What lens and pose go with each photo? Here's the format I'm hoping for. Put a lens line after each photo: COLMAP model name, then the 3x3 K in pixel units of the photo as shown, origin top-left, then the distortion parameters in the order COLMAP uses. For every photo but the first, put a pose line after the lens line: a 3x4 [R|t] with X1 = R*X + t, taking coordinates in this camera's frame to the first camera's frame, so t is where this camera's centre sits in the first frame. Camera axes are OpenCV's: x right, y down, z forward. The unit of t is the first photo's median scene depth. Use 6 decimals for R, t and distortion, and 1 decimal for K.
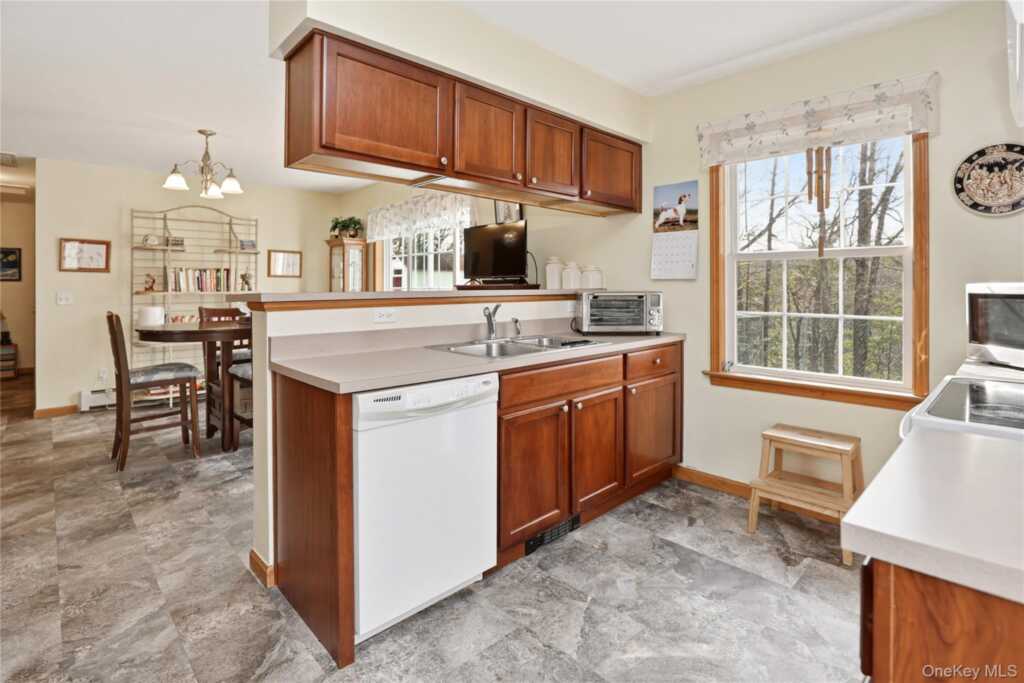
lens RADIAL K [[504.4, 0, 511.0], [0, 504.4, 280.4], [0, 0, 1]] dist [-0.017883, -0.000375]
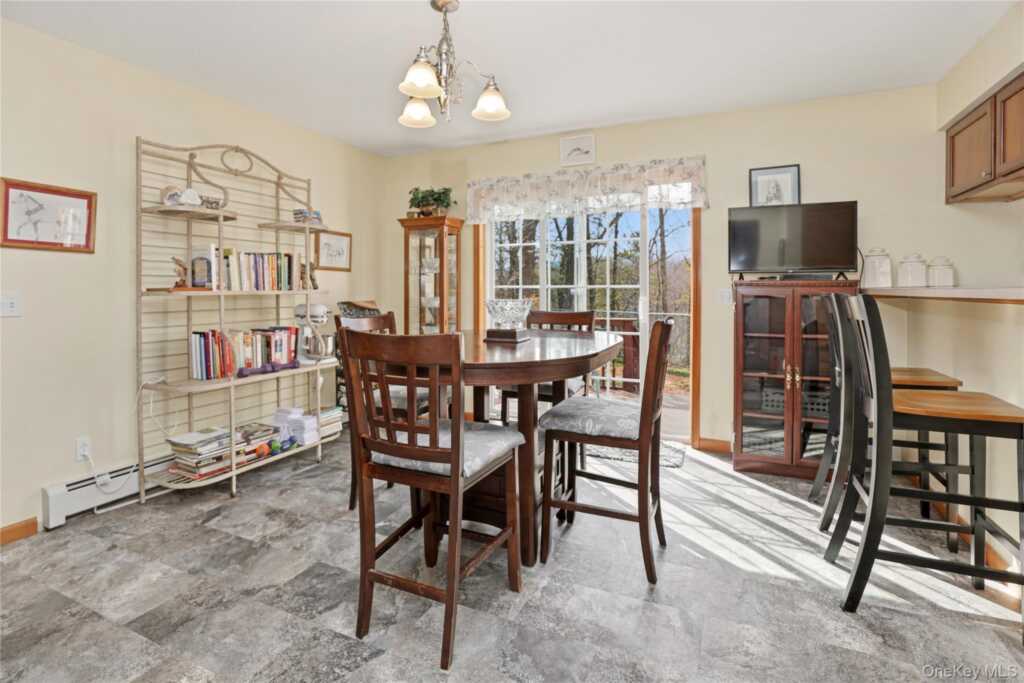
lens RADIAL K [[504.4, 0, 511.0], [0, 504.4, 280.4], [0, 0, 1]] dist [-0.017883, -0.000375]
pose [[0.923520, 0.008744, 0.383450, -0.600117], [-0.005818, 0.999944, -0.008791, 0.014546], [-0.383505, 0.005887, 0.923520, 0.344785]]
